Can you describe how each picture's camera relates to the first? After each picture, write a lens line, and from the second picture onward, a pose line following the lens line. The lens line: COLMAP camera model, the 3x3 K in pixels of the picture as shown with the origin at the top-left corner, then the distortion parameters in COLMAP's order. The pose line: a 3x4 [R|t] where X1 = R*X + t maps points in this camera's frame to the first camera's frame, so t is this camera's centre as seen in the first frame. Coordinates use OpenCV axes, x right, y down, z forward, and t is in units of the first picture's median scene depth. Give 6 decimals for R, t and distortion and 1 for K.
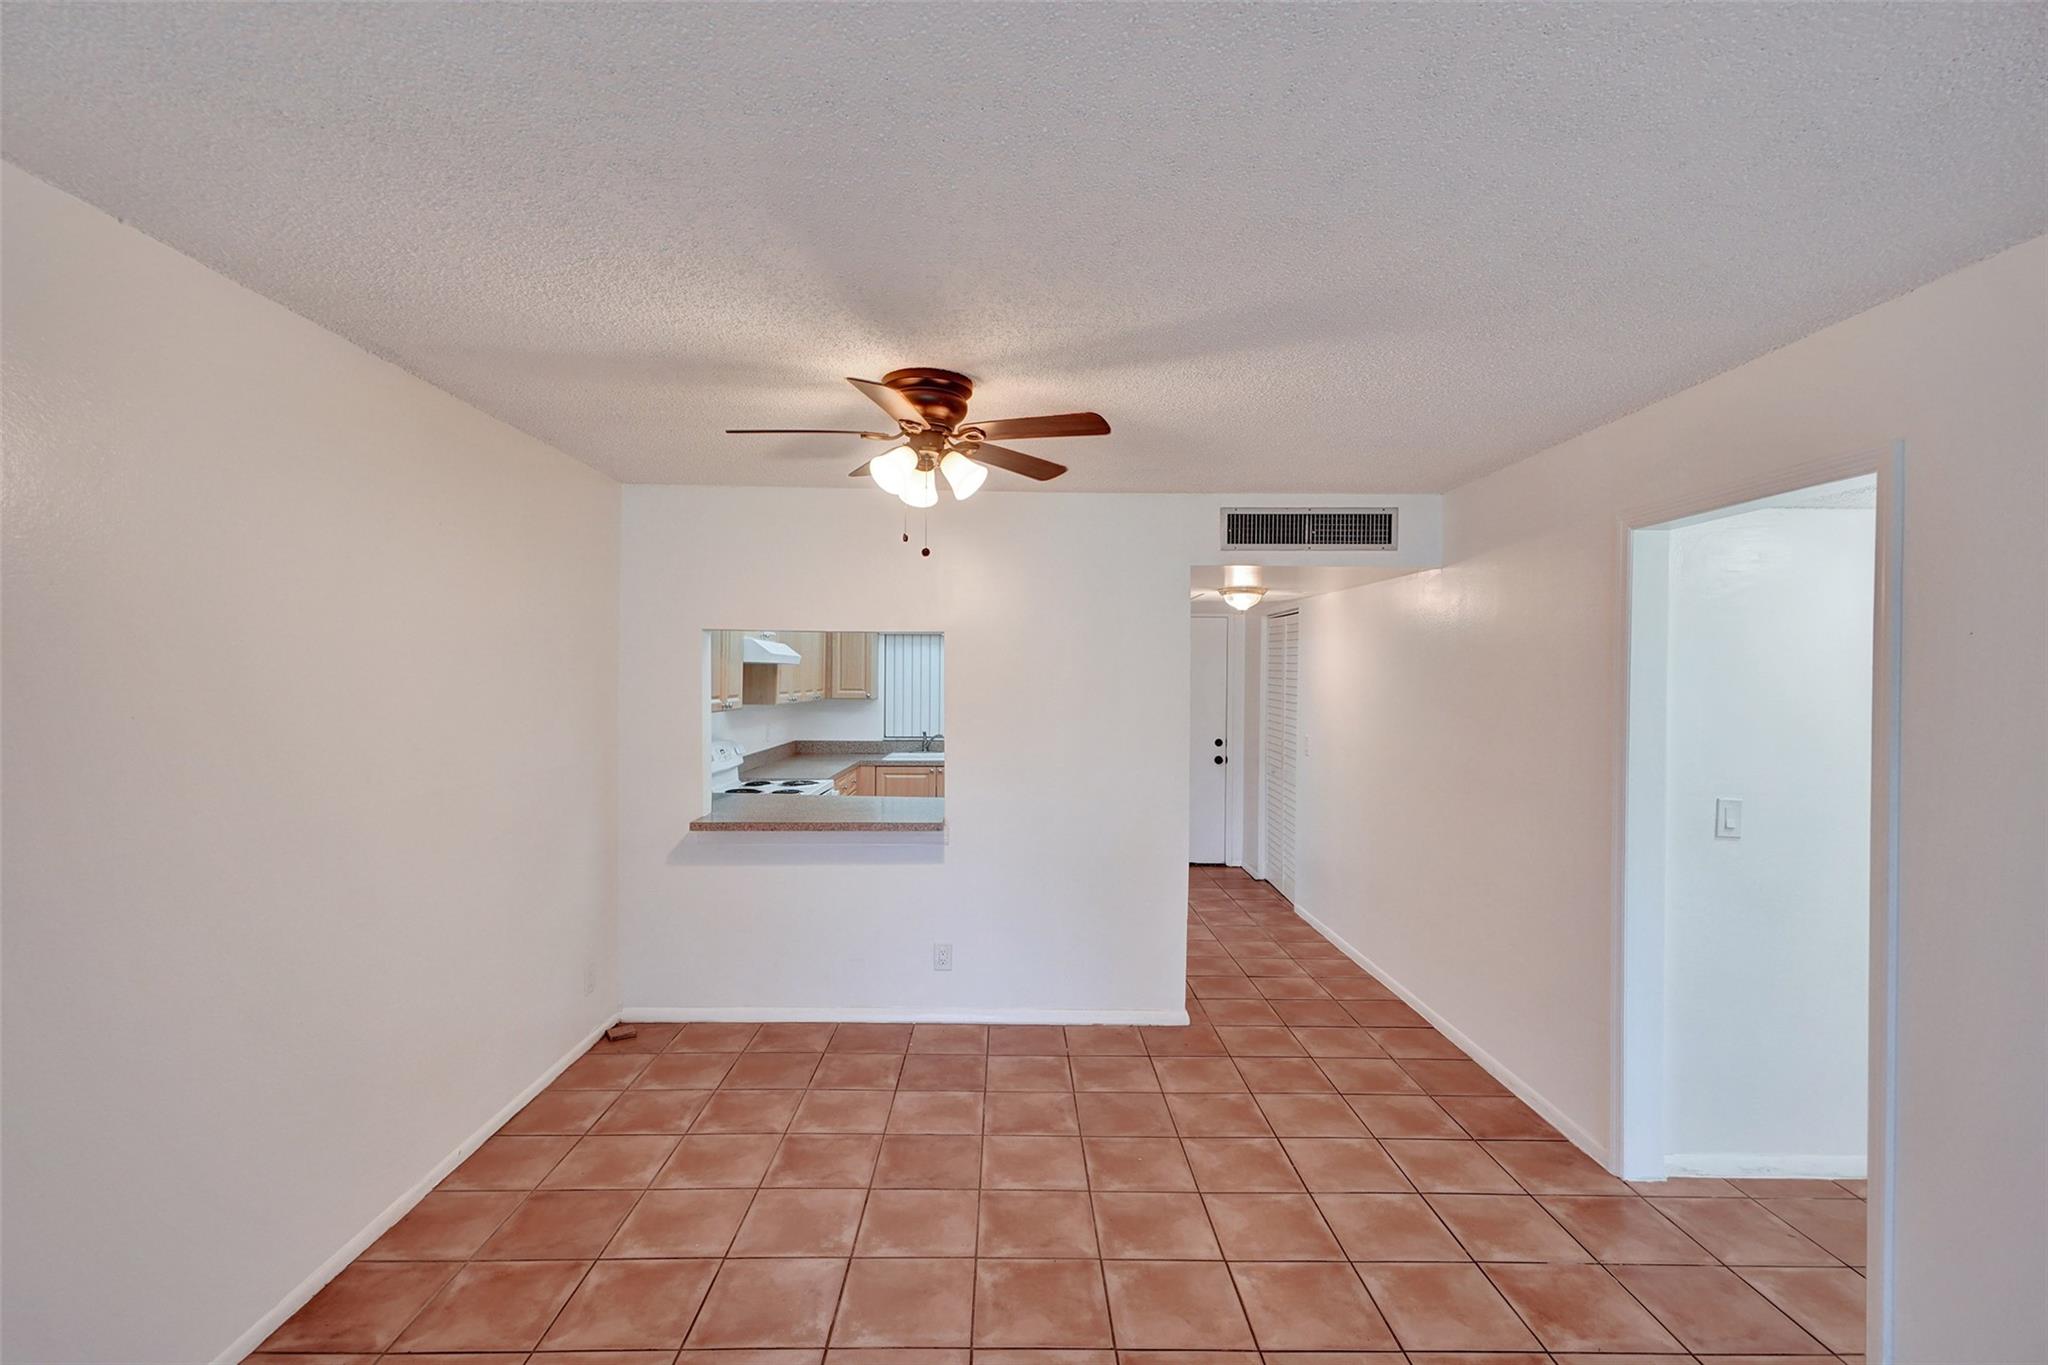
lens RADIAL K [[954.1, 0, 1024.0], [0, 954.1, 682.5], [0, 0, 1]] dist [-0.133032, 0.000001]
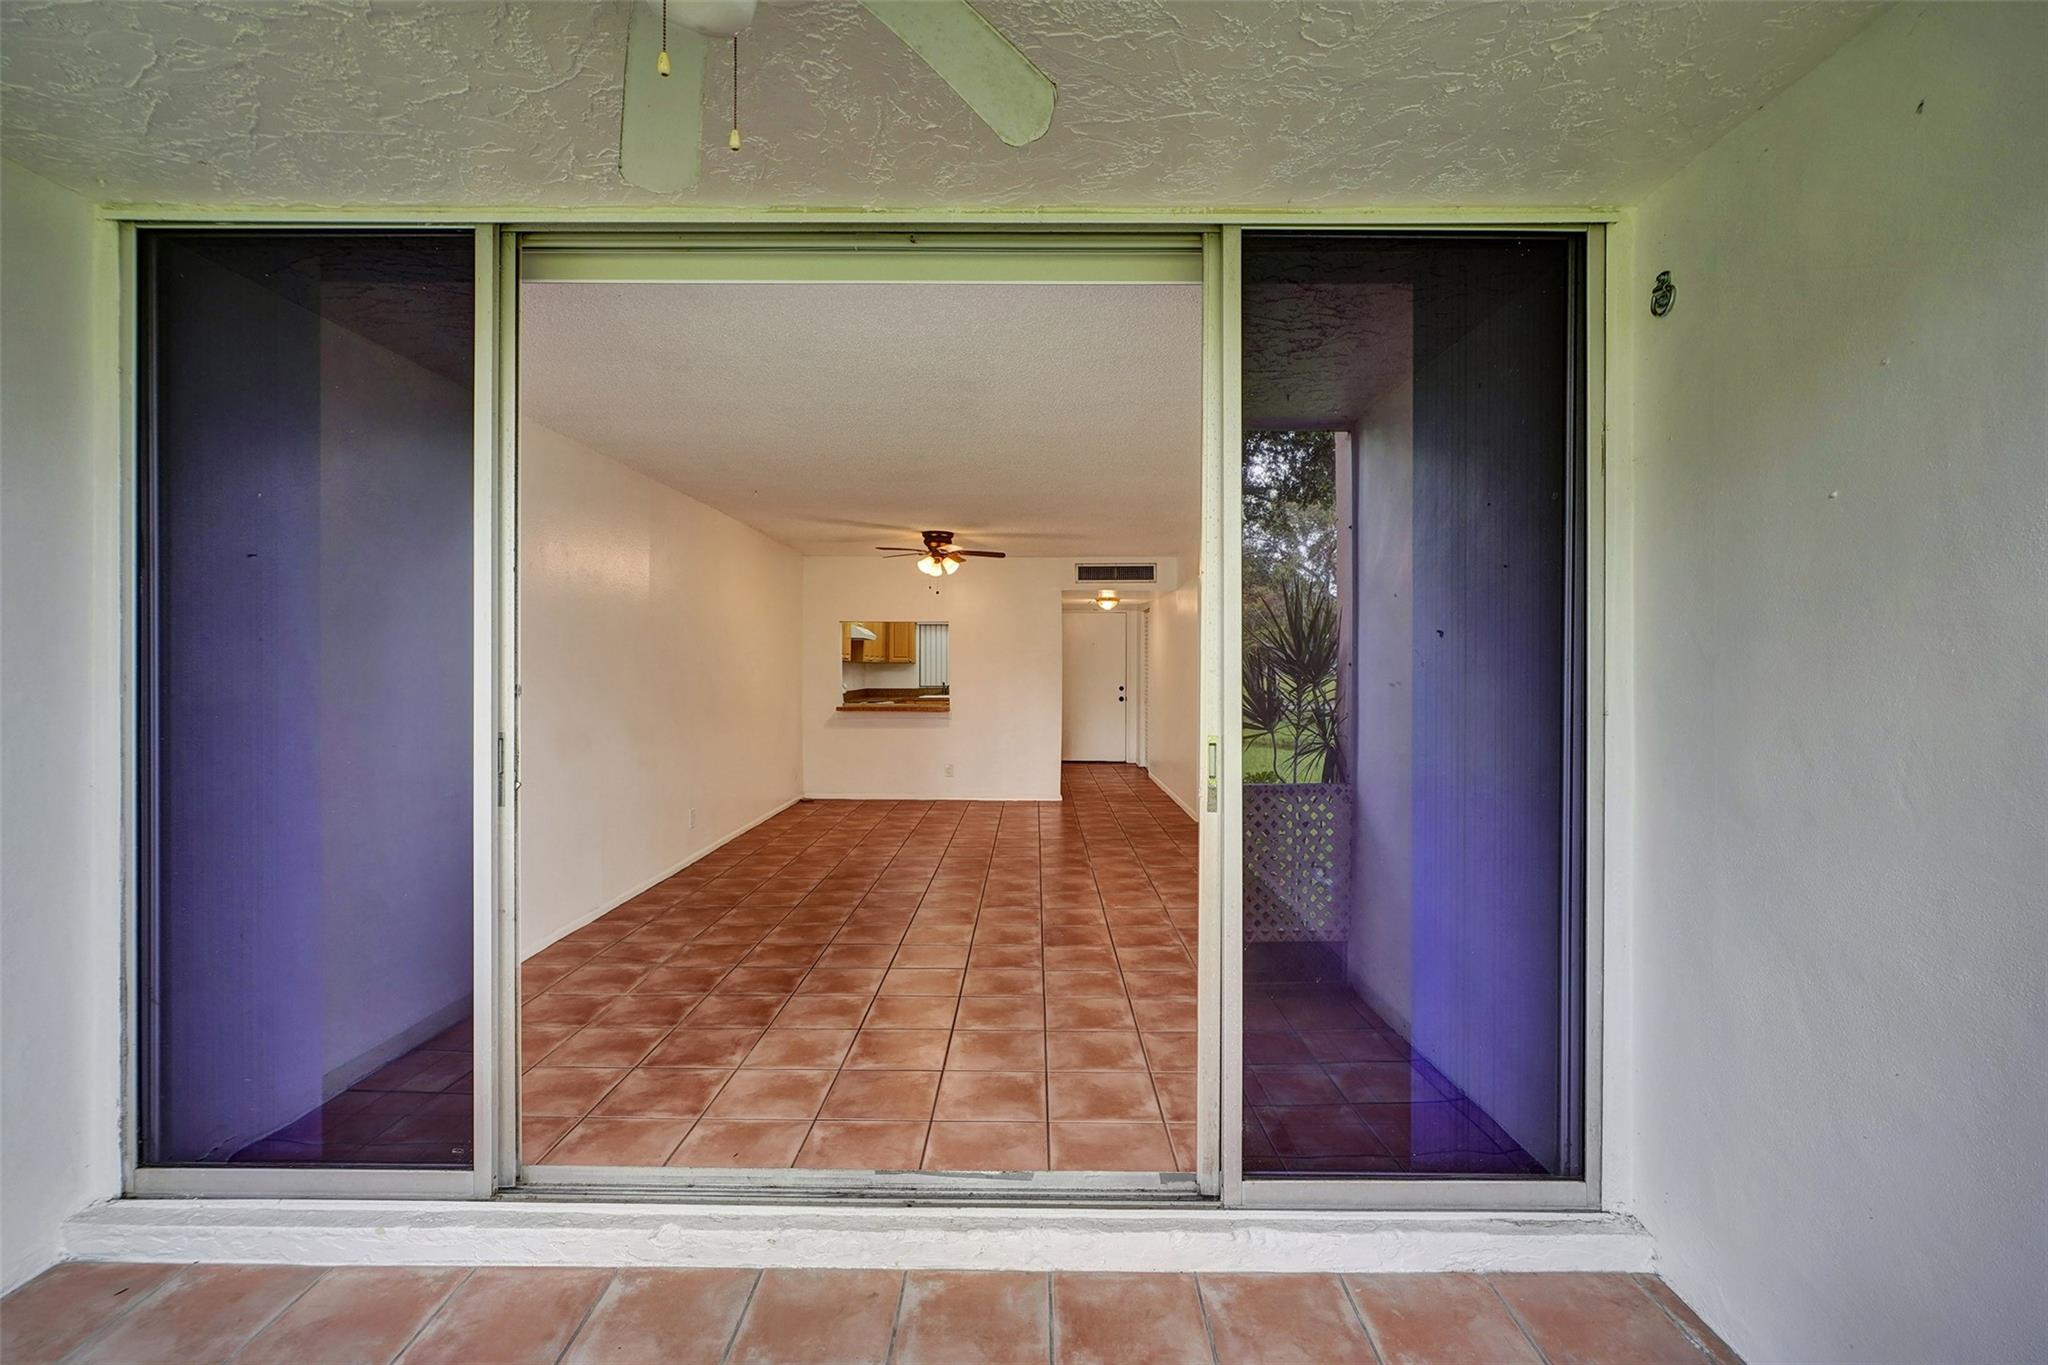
lens RADIAL K [[929.3, 0, 1024.0], [0, 929.3, 682.5], [0, 0, 1]] dist [-0.018738, 0.007175]
pose [[0.999599, -0.005884, -0.027695, 0.111884], [0.006185, 0.999923, 0.010796, 0.047923], [0.027629, -0.010963, 0.999558, -0.859206]]
